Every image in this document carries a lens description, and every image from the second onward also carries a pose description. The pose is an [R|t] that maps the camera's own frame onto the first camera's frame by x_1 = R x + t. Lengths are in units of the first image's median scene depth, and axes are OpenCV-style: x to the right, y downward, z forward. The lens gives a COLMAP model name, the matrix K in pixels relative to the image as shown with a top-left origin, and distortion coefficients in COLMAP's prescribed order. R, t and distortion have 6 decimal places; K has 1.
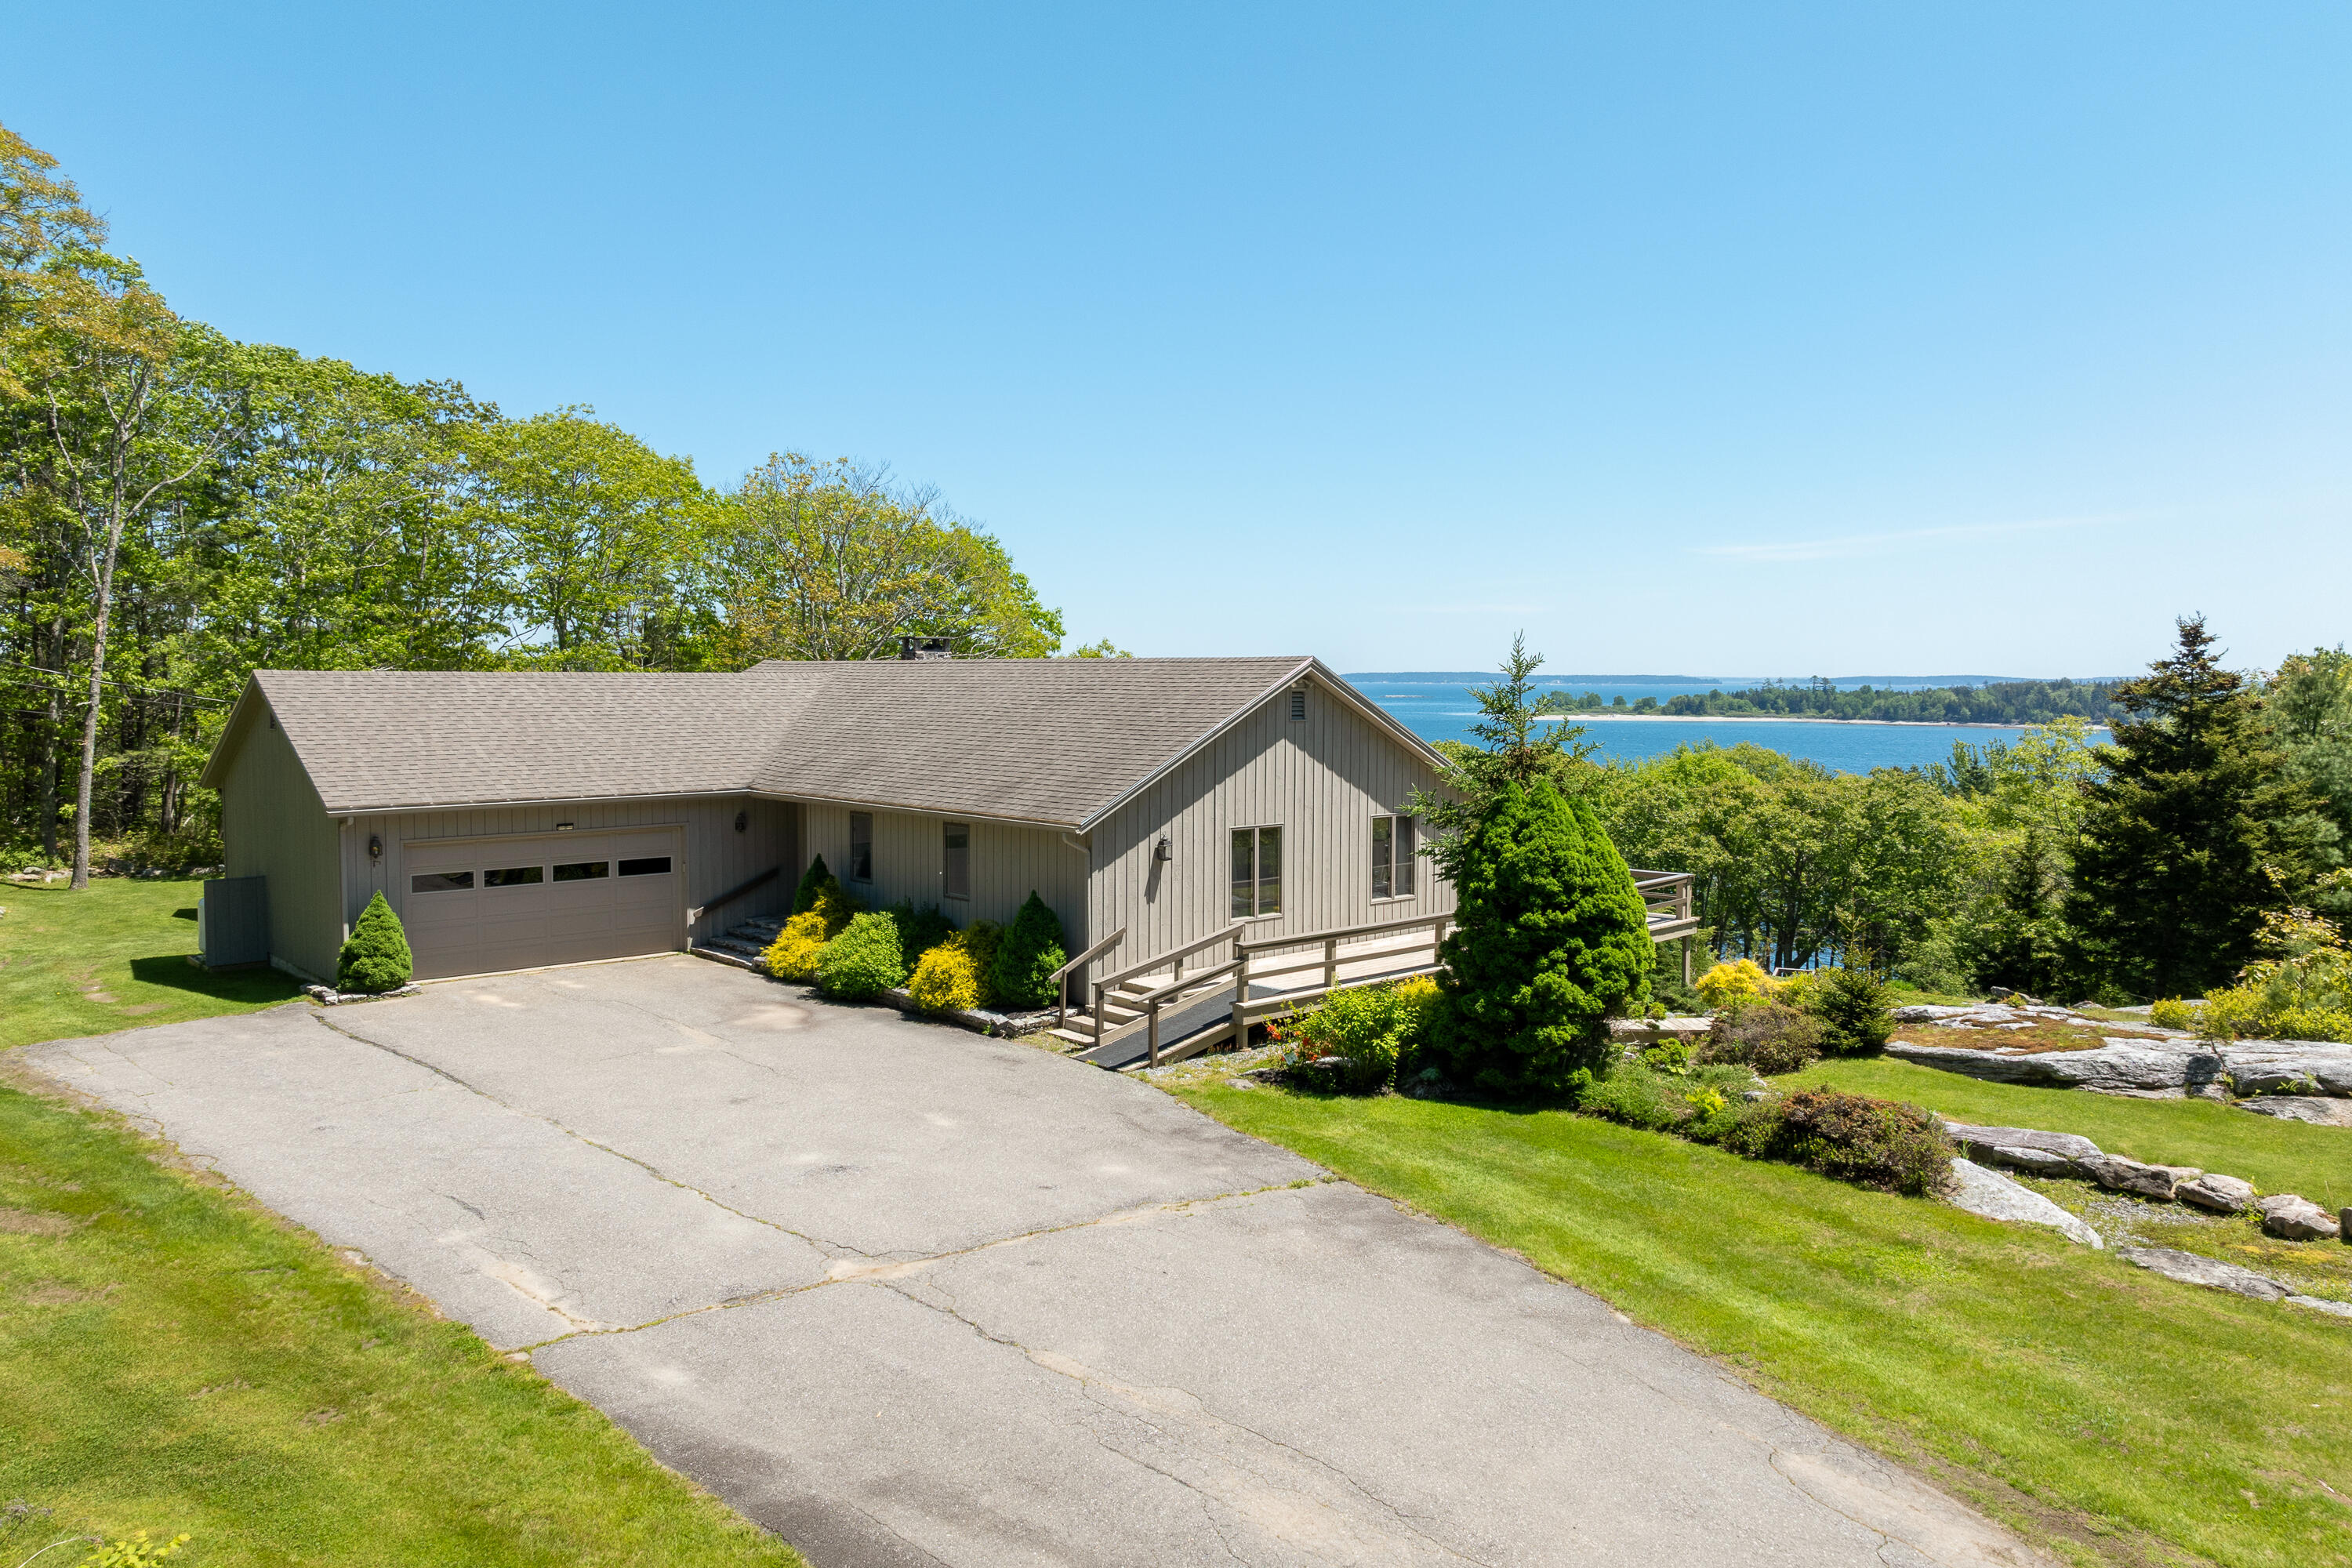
lens RADIAL K [[1635.1, 0, 1169.9], [0, 1635.1, 782.2], [0, 0, 1]] dist [-0.008188, 0.009737]
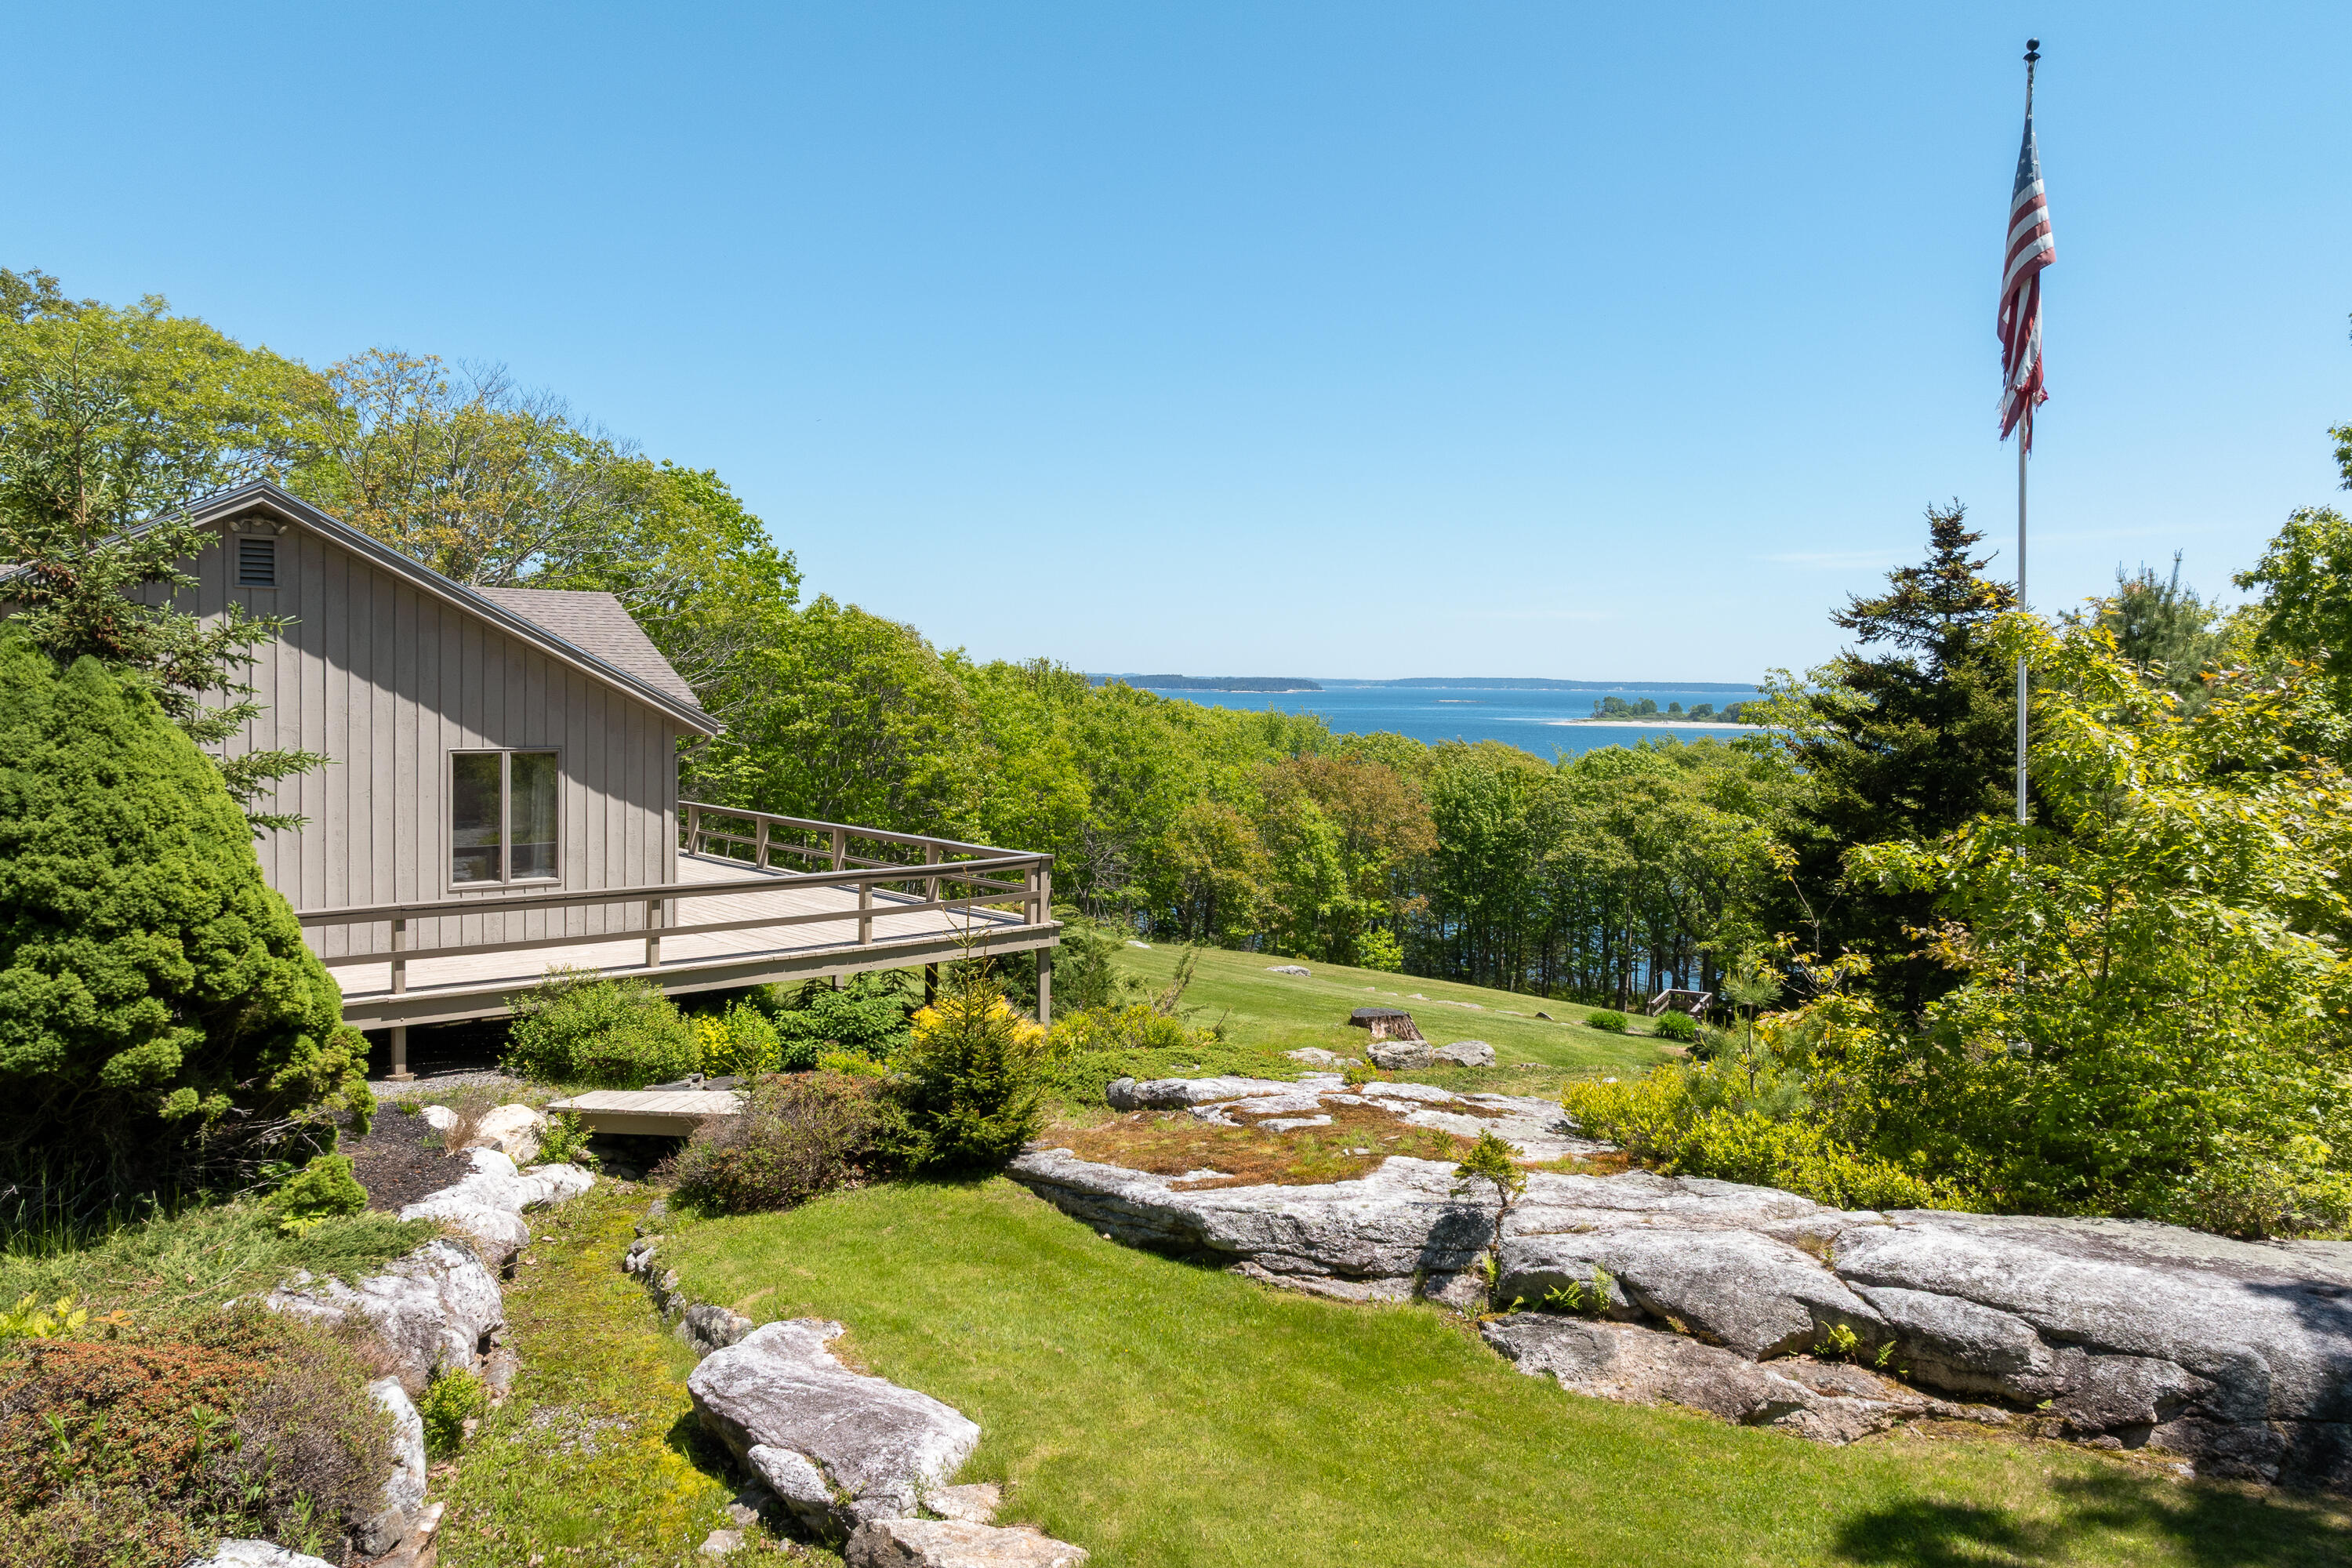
lens RADIAL K [[1635.1, 0, 1159.4], [0, 1635.1, 780.1], [0, 0, 1]] dist [-0.008188, 0.009737]
pose [[0.998987, 0.014683, -0.042536, 0.123342], [-0.014804, 0.999887, -0.002538, 0.008789], [0.042494, 0.003165, 0.999092, 0.110962]]
